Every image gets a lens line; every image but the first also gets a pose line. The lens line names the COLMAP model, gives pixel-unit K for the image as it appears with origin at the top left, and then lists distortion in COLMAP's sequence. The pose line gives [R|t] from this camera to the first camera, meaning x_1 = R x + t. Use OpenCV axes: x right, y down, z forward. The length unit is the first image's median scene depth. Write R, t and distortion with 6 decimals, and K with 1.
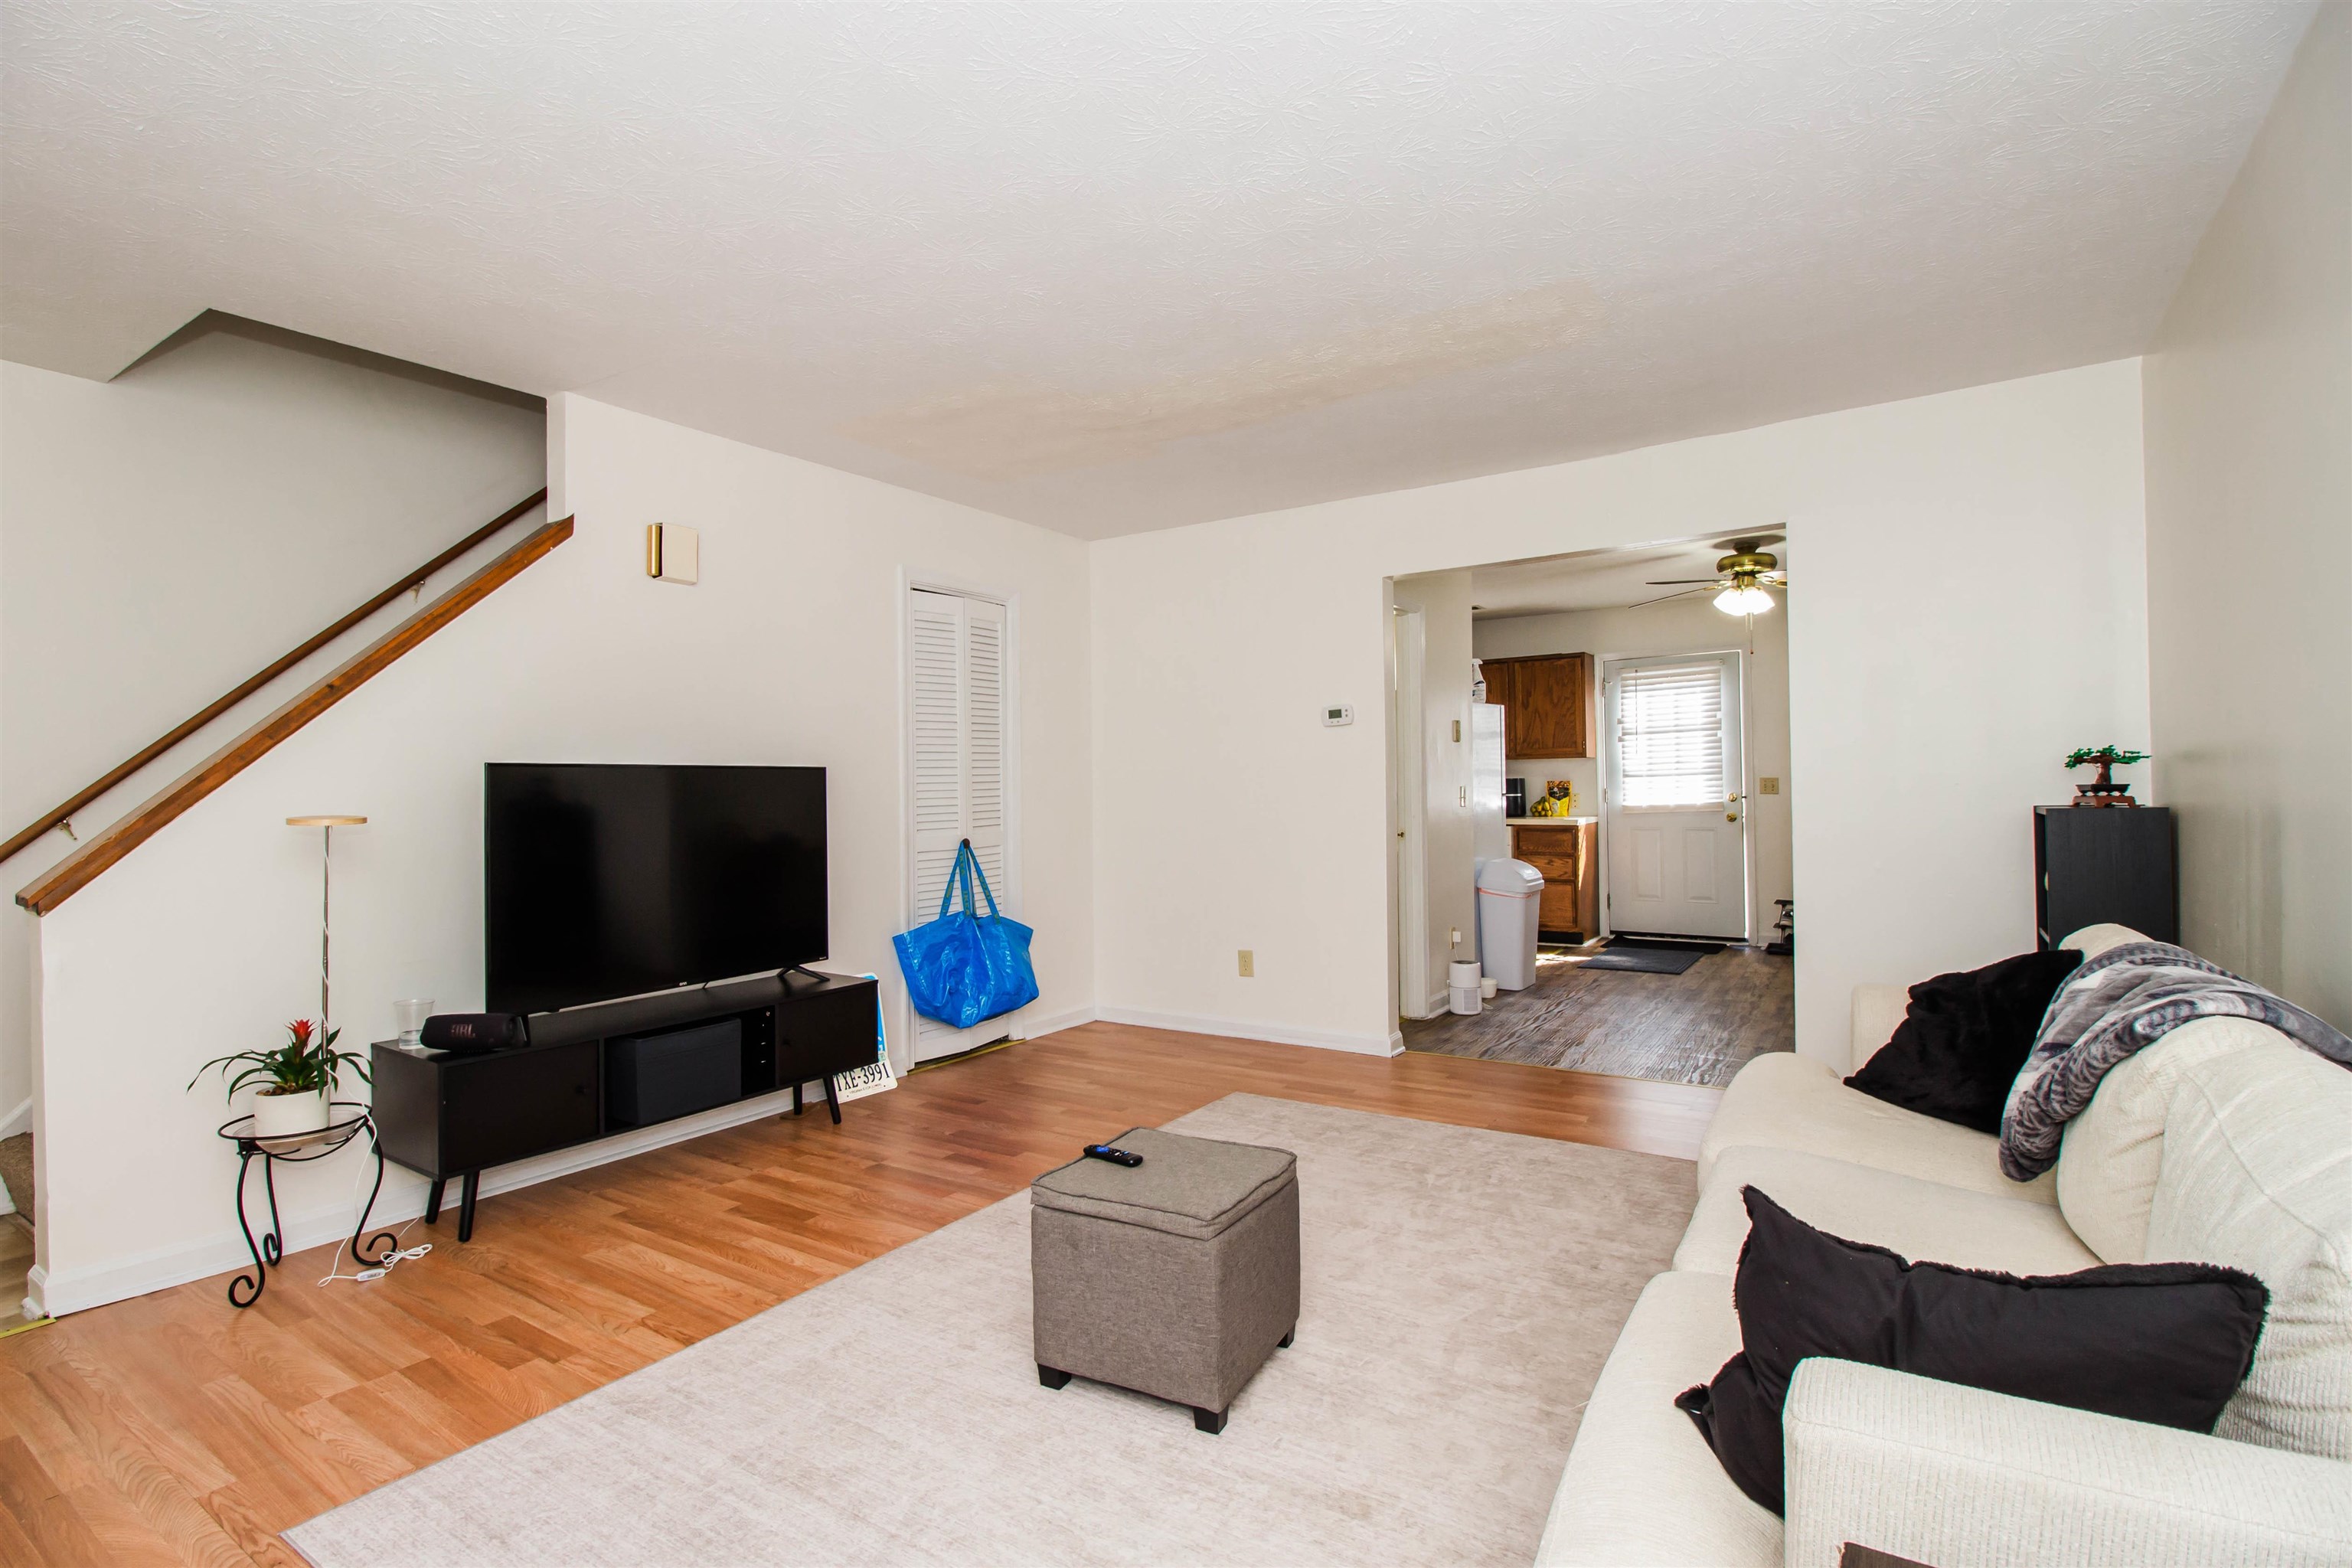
lens RADIAL K [[1116.5, 0, 1162.6], [0, 1116.5, 777.9], [0, 0, 1]] dist [0.004020, -0.016989]
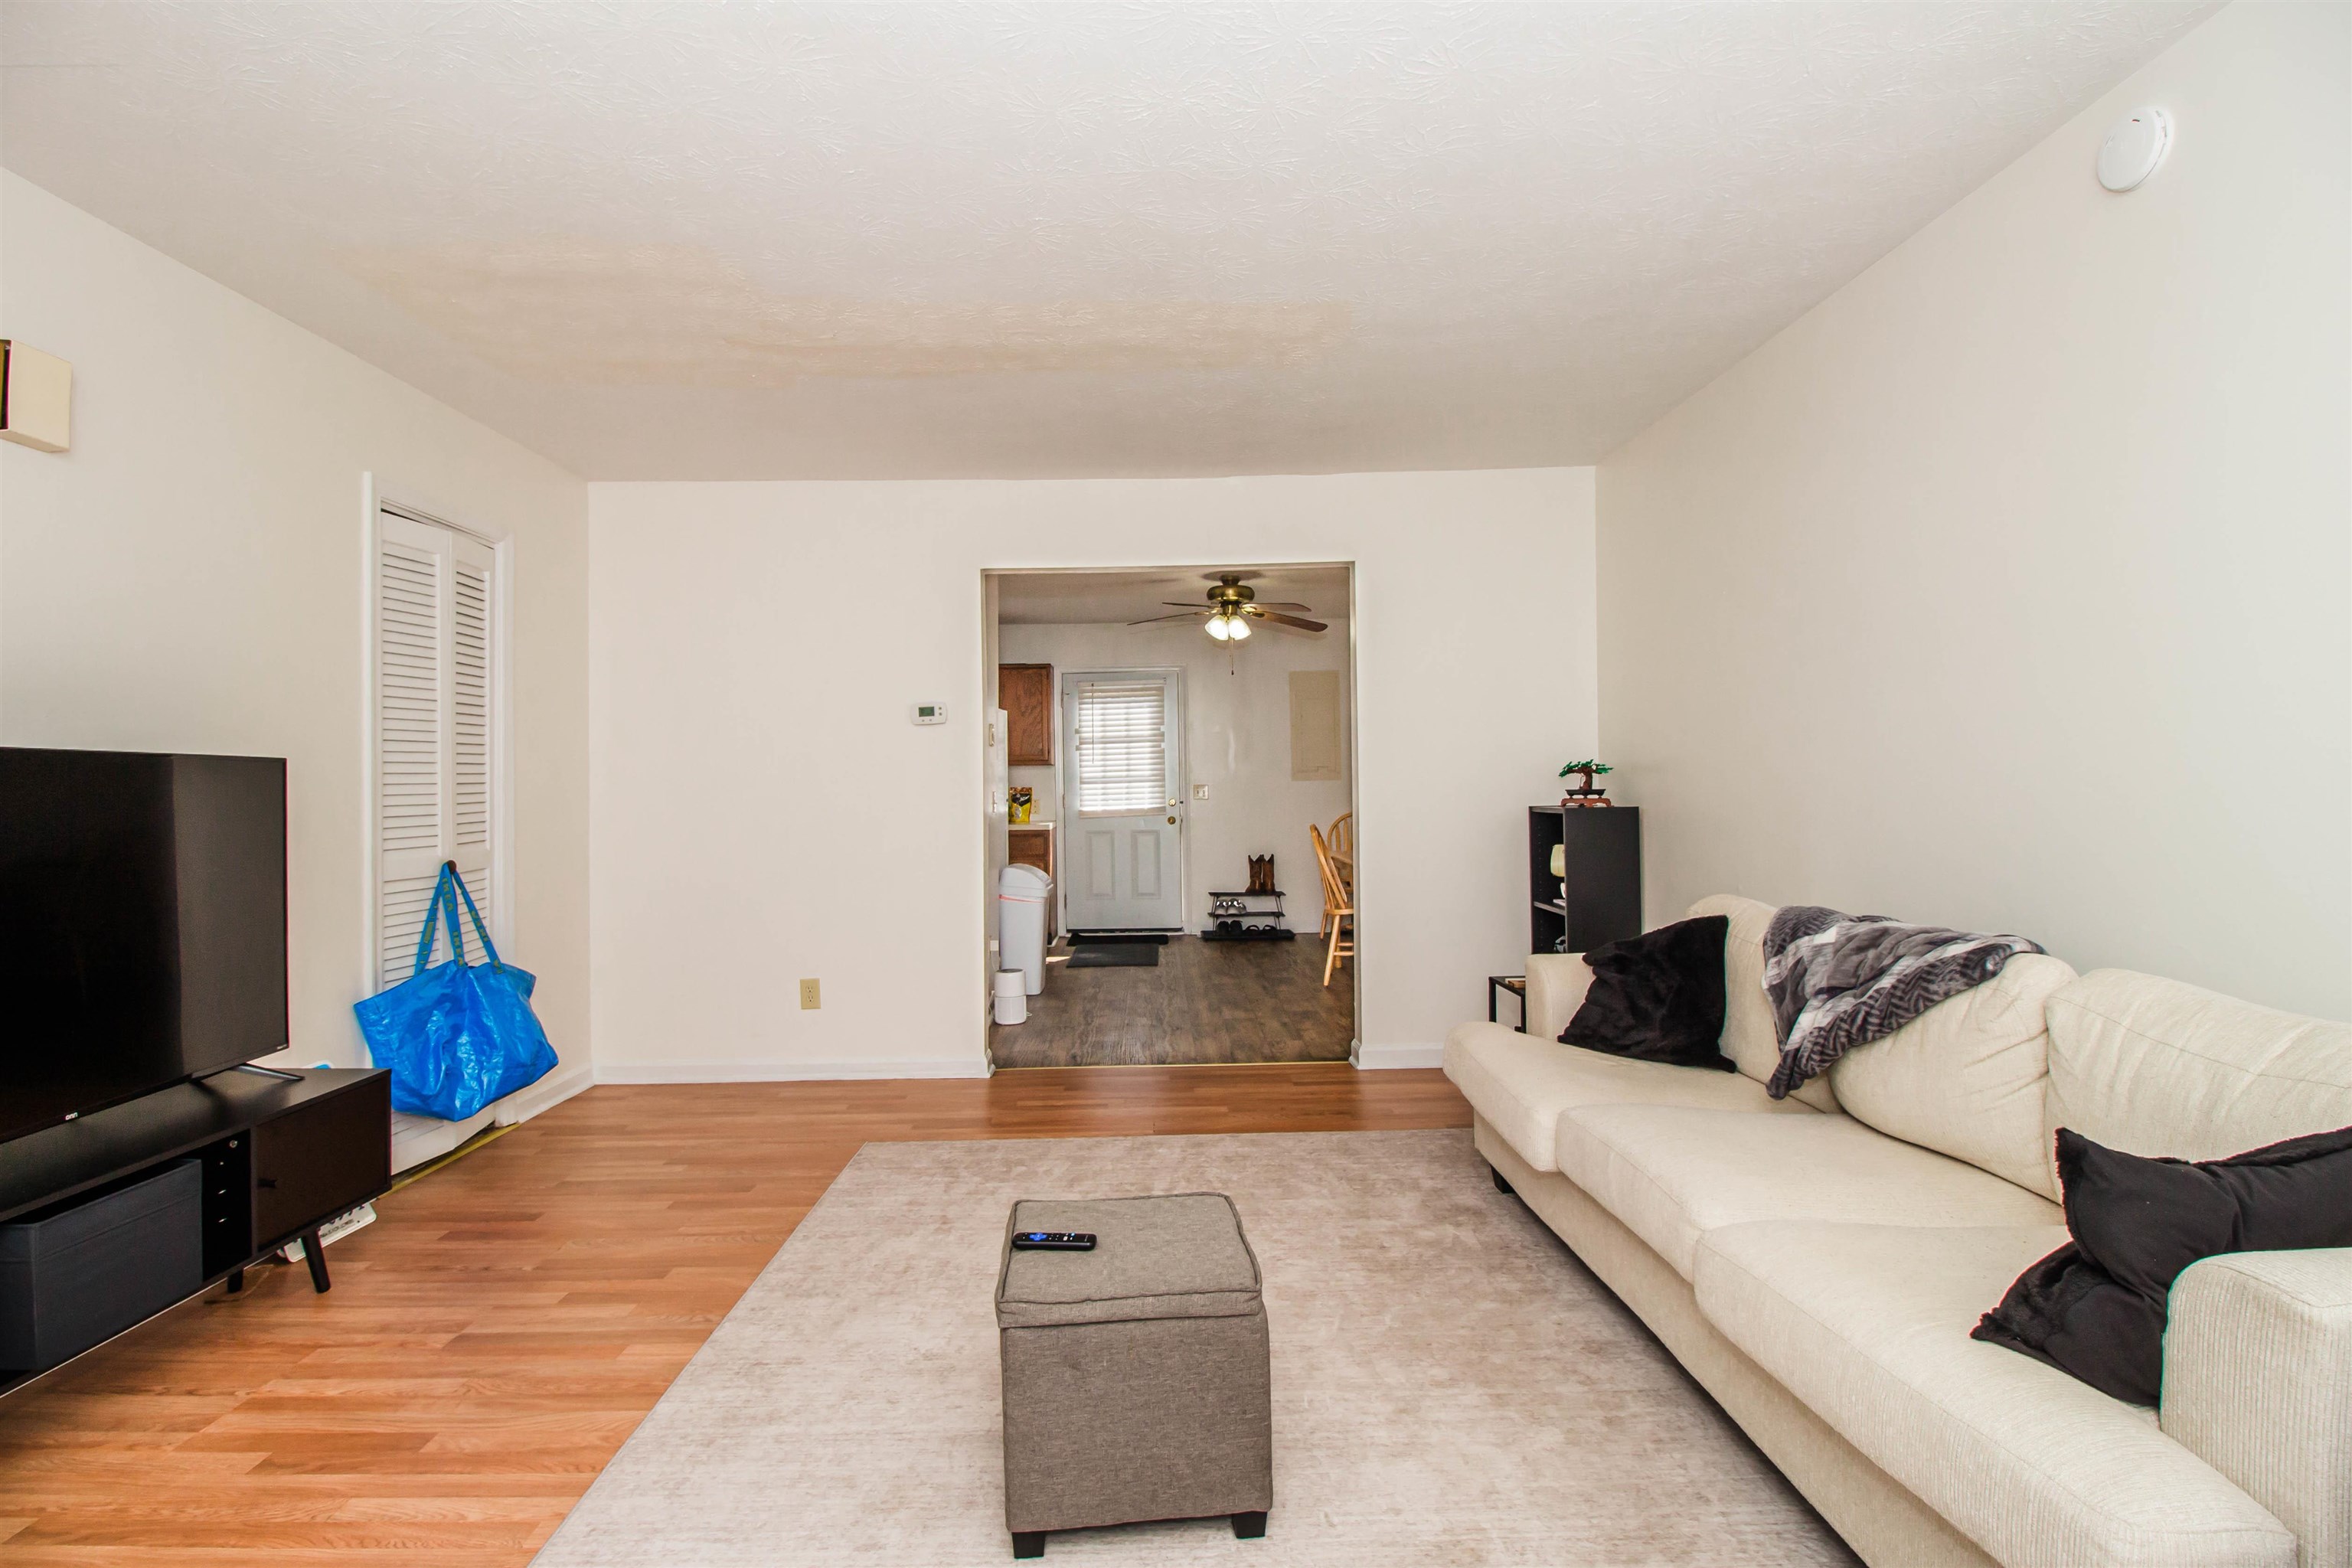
lens RADIAL K [[1116.5, 0, 1162.6], [0, 1116.5, 777.9], [0, 0, 1]] dist [0.004020, -0.016989]
pose [[0.823921, 0.009301, 0.566628, -0.213693], [-0.005290, 0.999948, -0.008723, 0.004482], [-0.566680, 0.004190, 0.823927, 0.139801]]
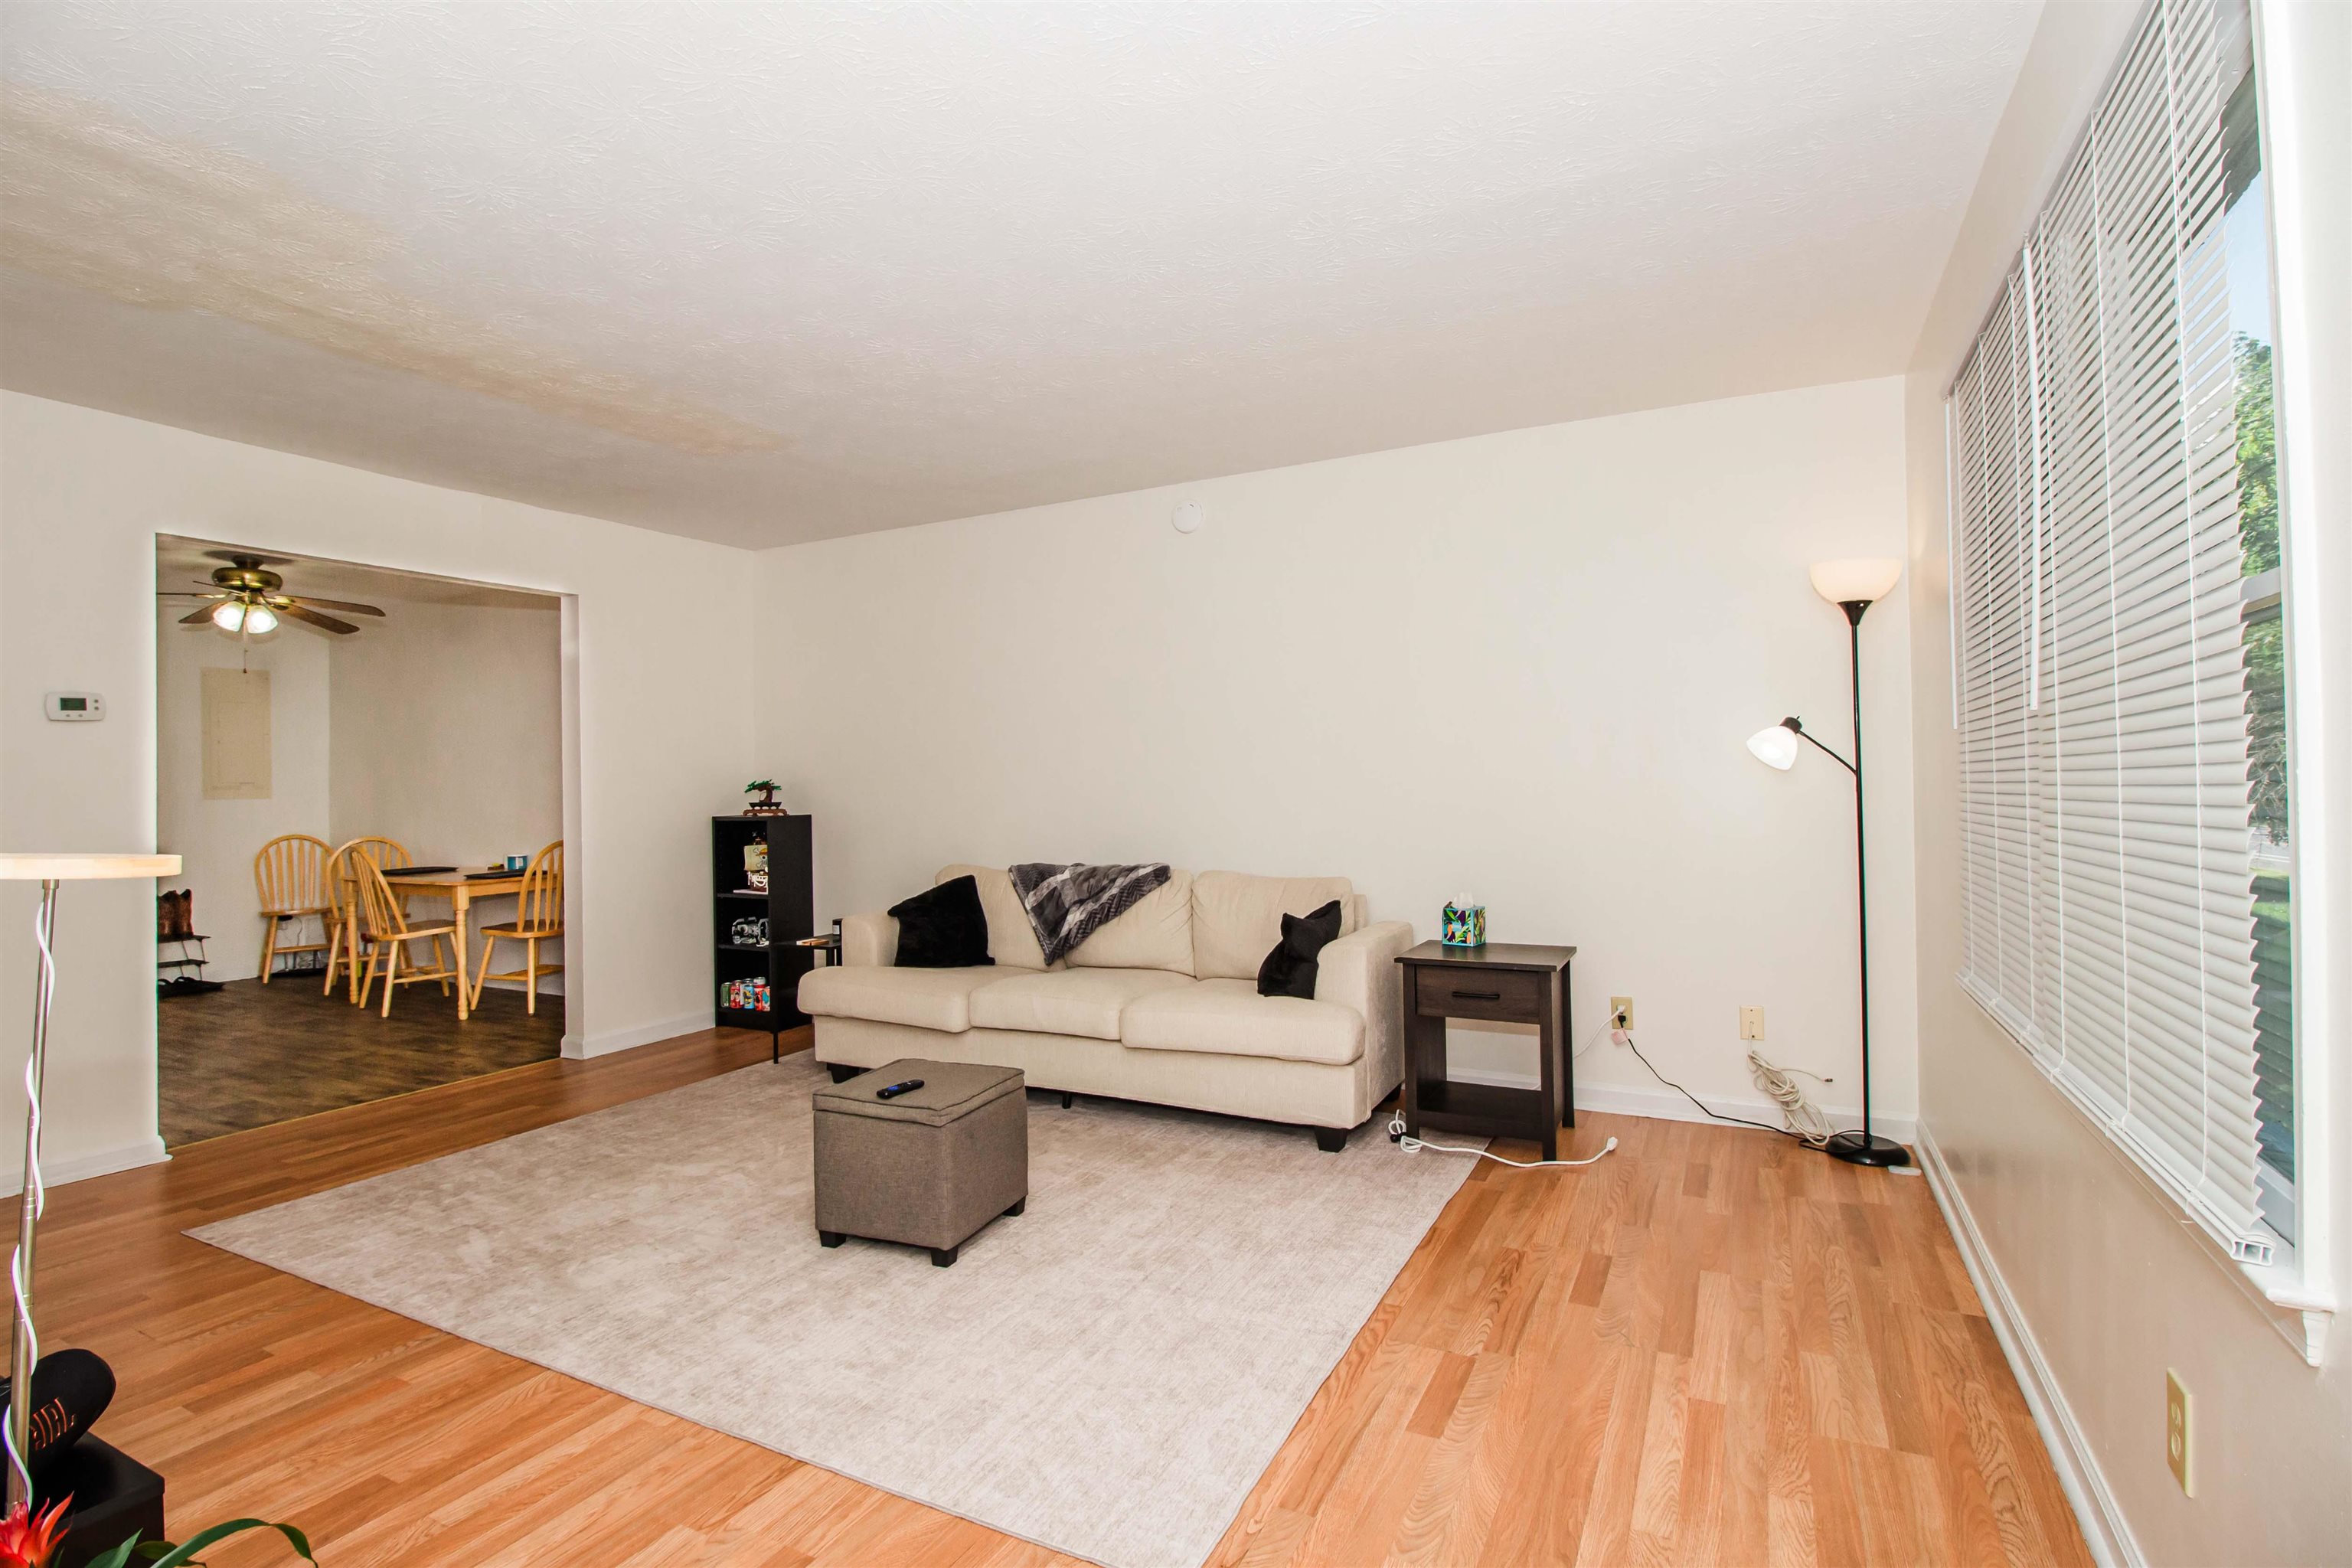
lens RADIAL K [[1116.5, 0, 1162.6], [0, 1116.5, 777.9], [0, 0, 1]] dist [0.004020, -0.016989]
pose [[-0.113512, 0.028820, 0.993118, -0.639527], [0.007030, 0.999577, -0.028204, 0.014509], [-0.993512, 0.003781, -0.113667, 0.412199]]
